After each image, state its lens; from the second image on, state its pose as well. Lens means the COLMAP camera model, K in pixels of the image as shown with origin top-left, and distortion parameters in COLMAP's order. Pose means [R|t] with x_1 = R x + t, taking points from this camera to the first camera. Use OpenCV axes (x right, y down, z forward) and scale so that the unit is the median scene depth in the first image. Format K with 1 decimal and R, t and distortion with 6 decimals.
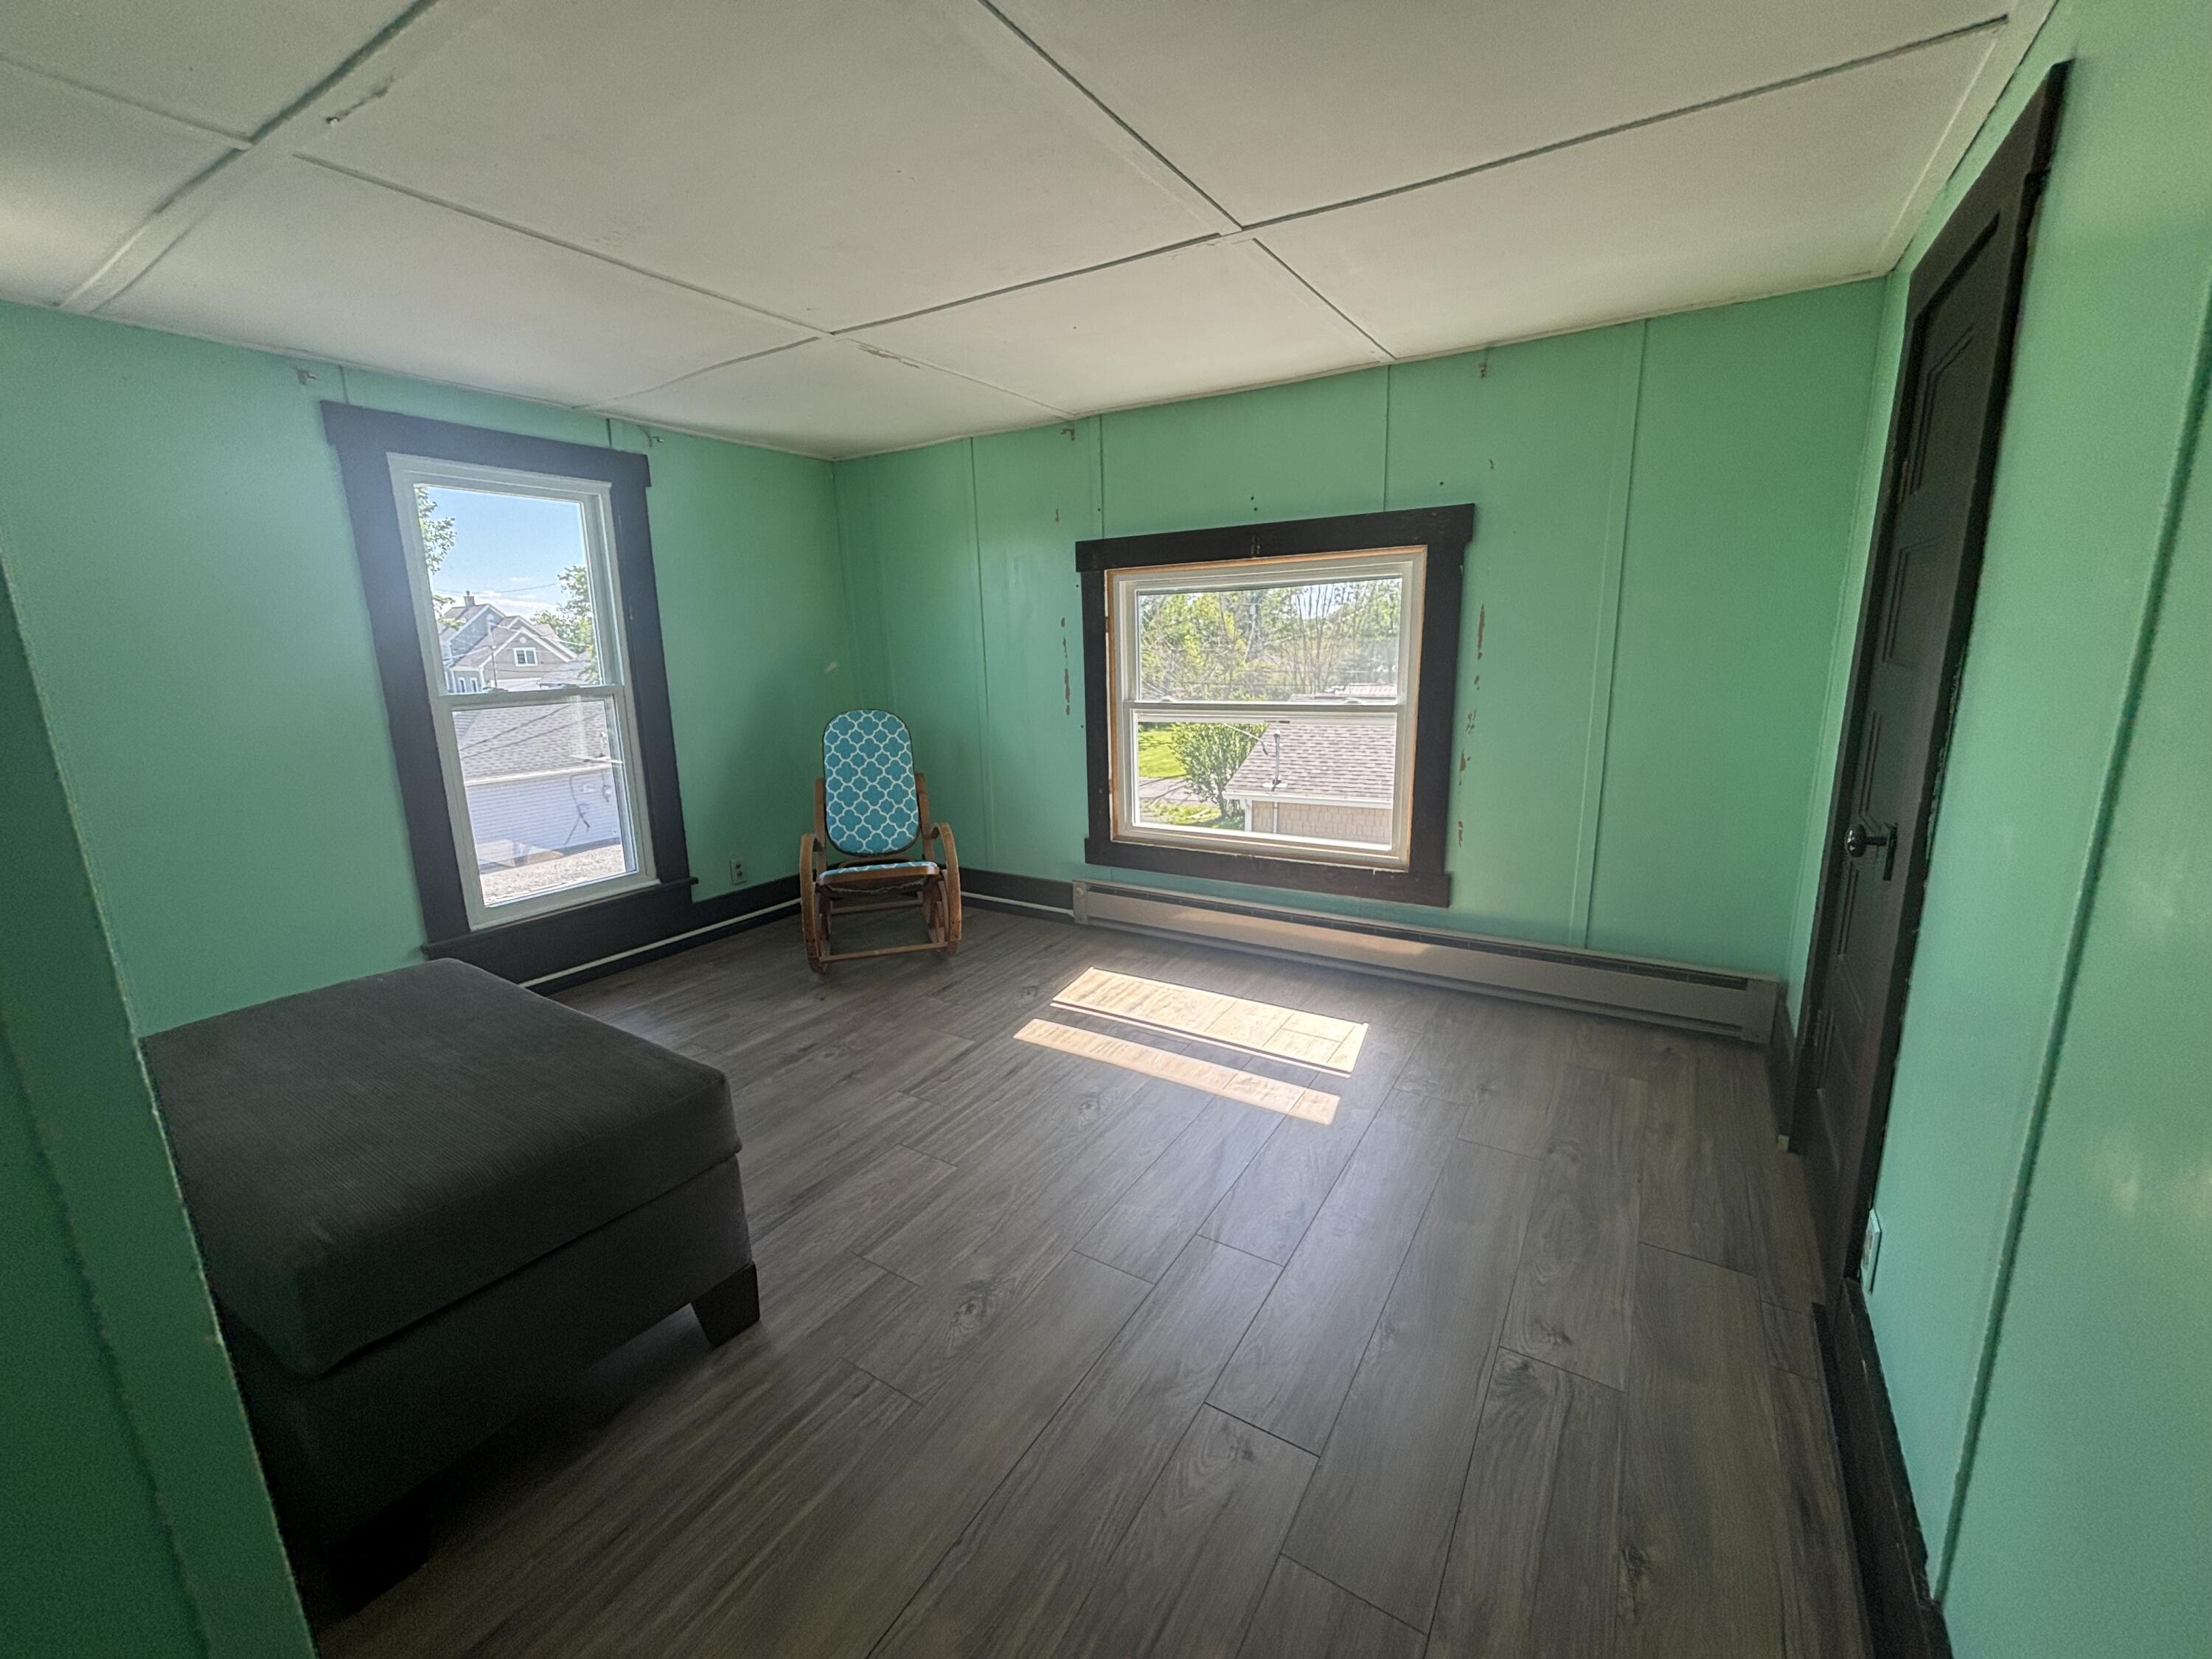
lens RADIAL K [[876.6, 0, 1106.0], [0, 876.6, 829.5], [0, 0, 1]] dist [0.018649, -0.016331]
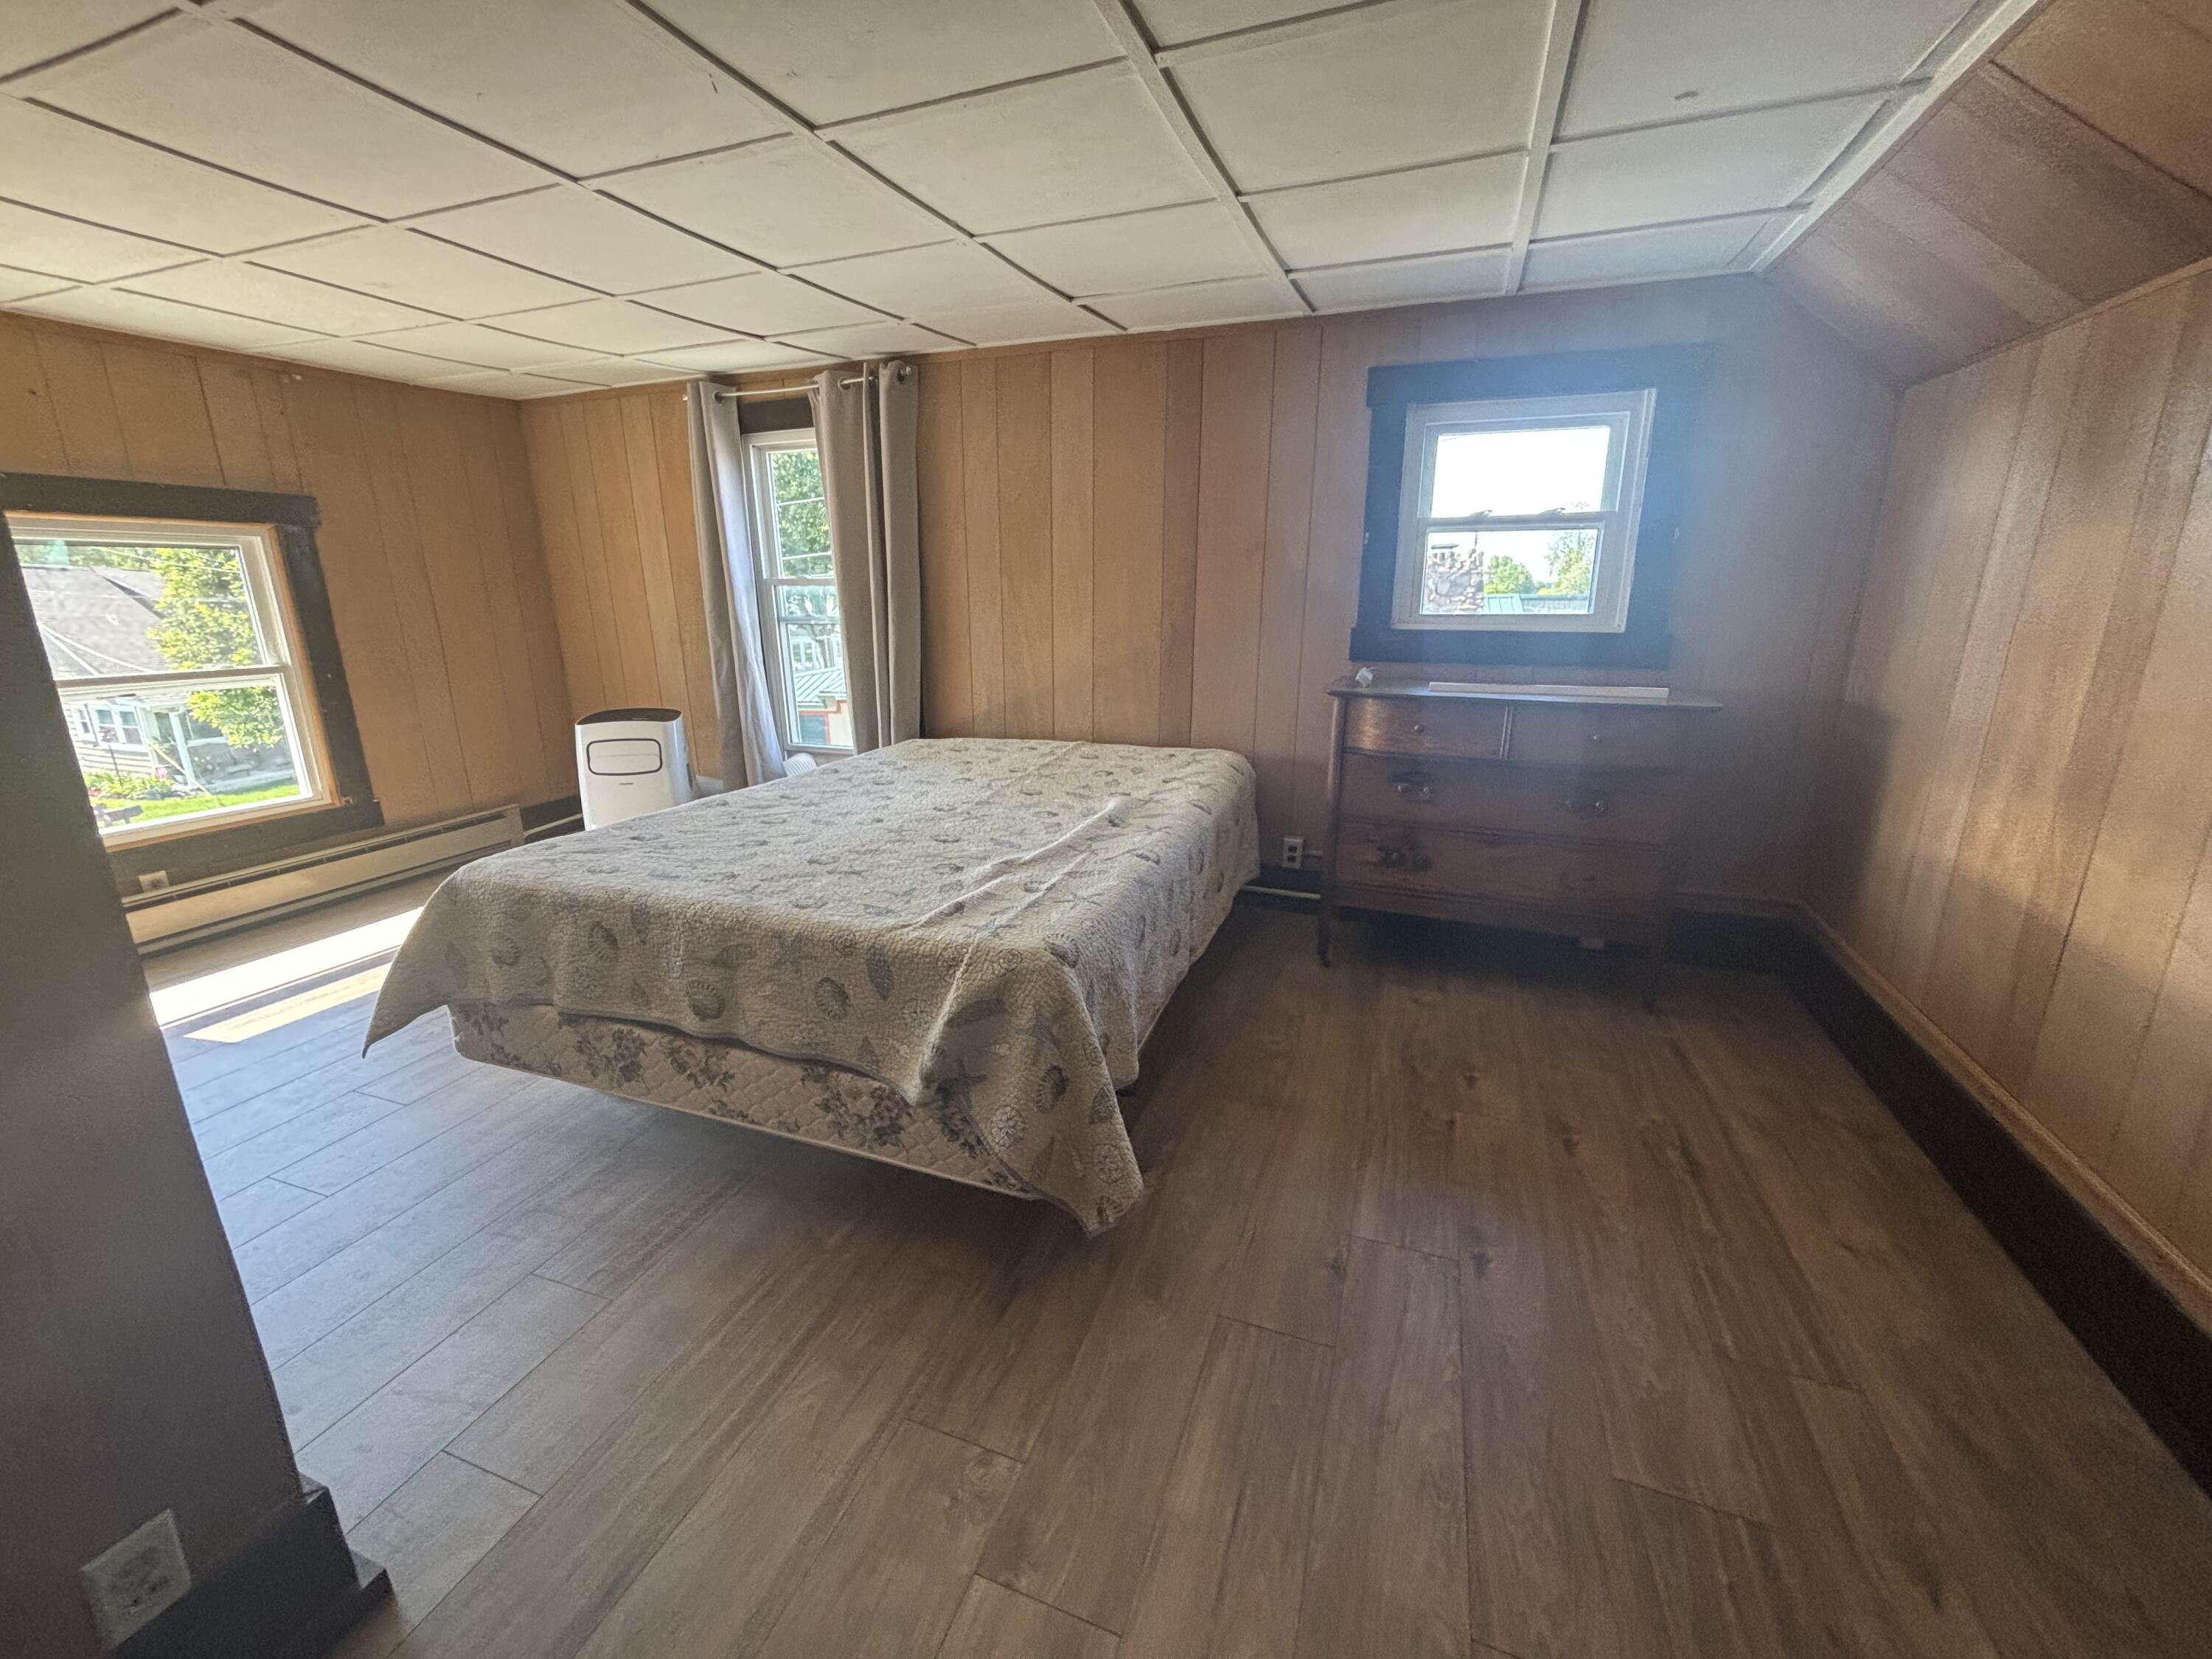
lens RADIAL K [[876.6, 0, 1106.0], [0, 876.6, 829.5], [0, 0, 1]] dist [0.018649, -0.016331]
pose [[-0.202247, -0.229659, 0.952026, -0.980993], [0.207937, 0.939880, 0.270903, -0.026590], [-0.957005, 0.252751, -0.142333, 0.190586]]
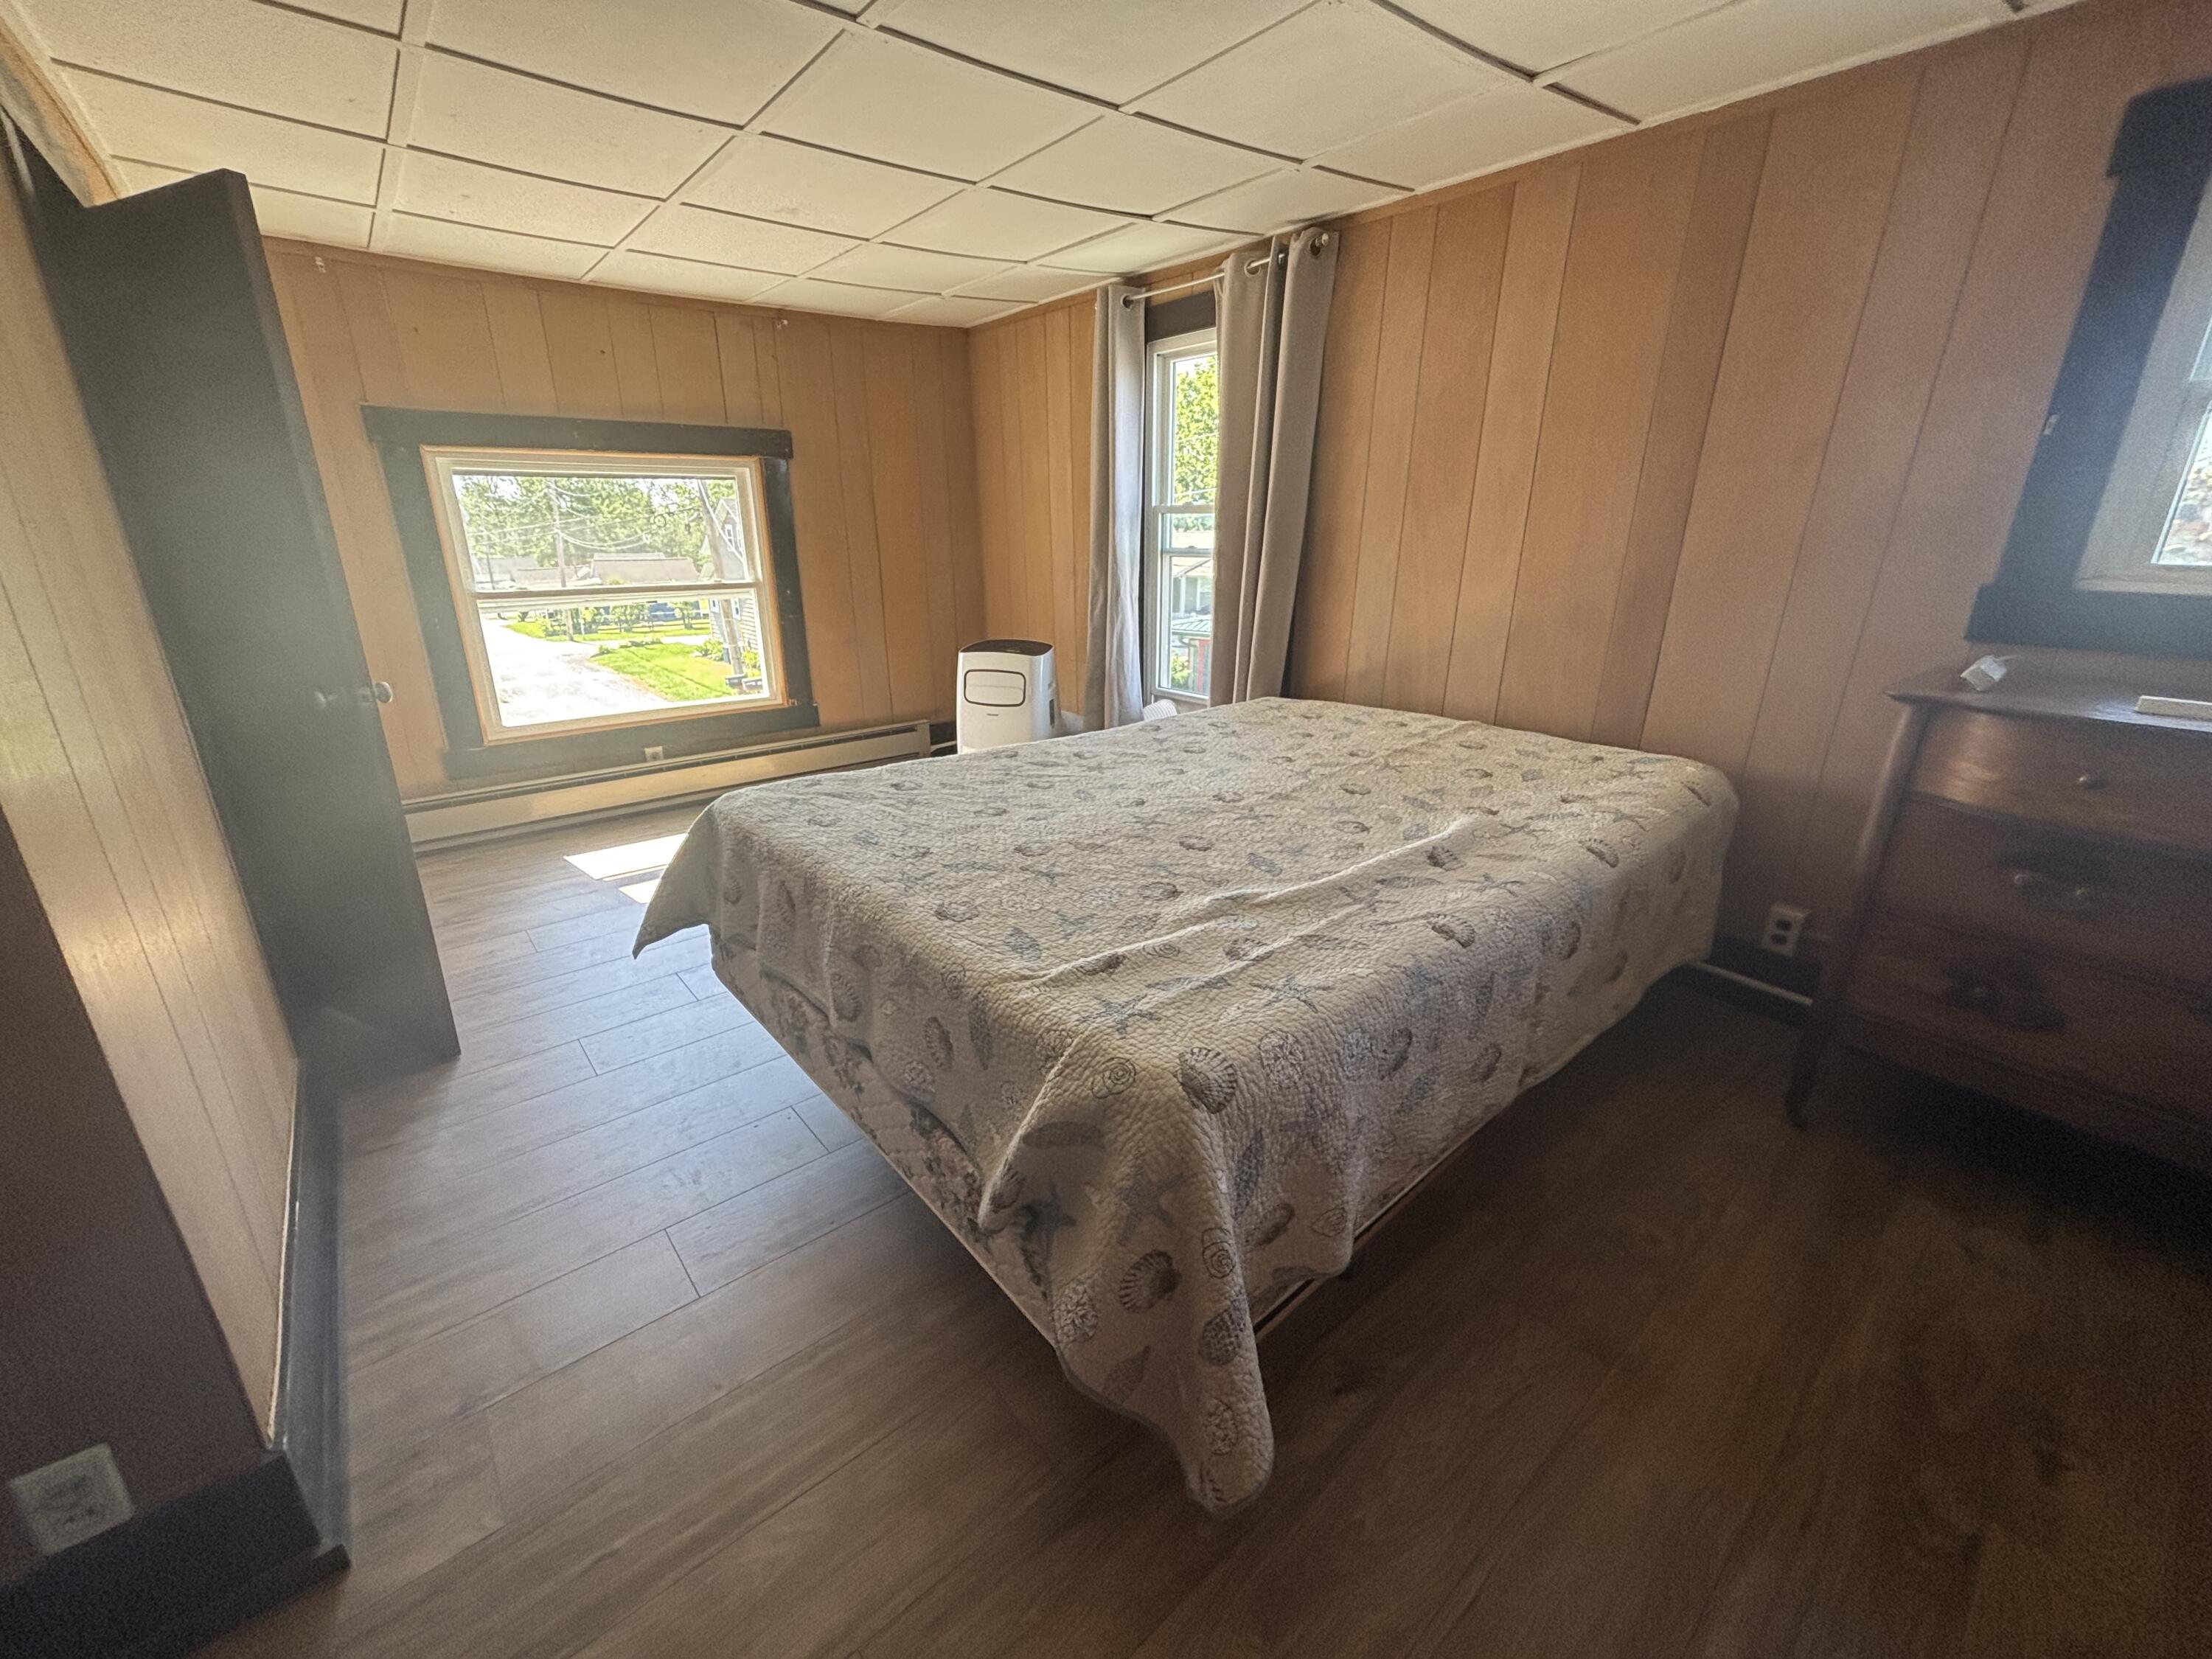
lens RADIAL K [[886.1, 0, 1106.0], [0, 886.1, 829.5], [0, 0, 1]] dist [-0.001244, -0.000371]
pose [[0.315129, -0.284084, 0.905533, -0.793101], [0.184007, 0.954331, 0.235358, -0.002301], [-0.931040, 0.092456, 0.353011, 0.070209]]
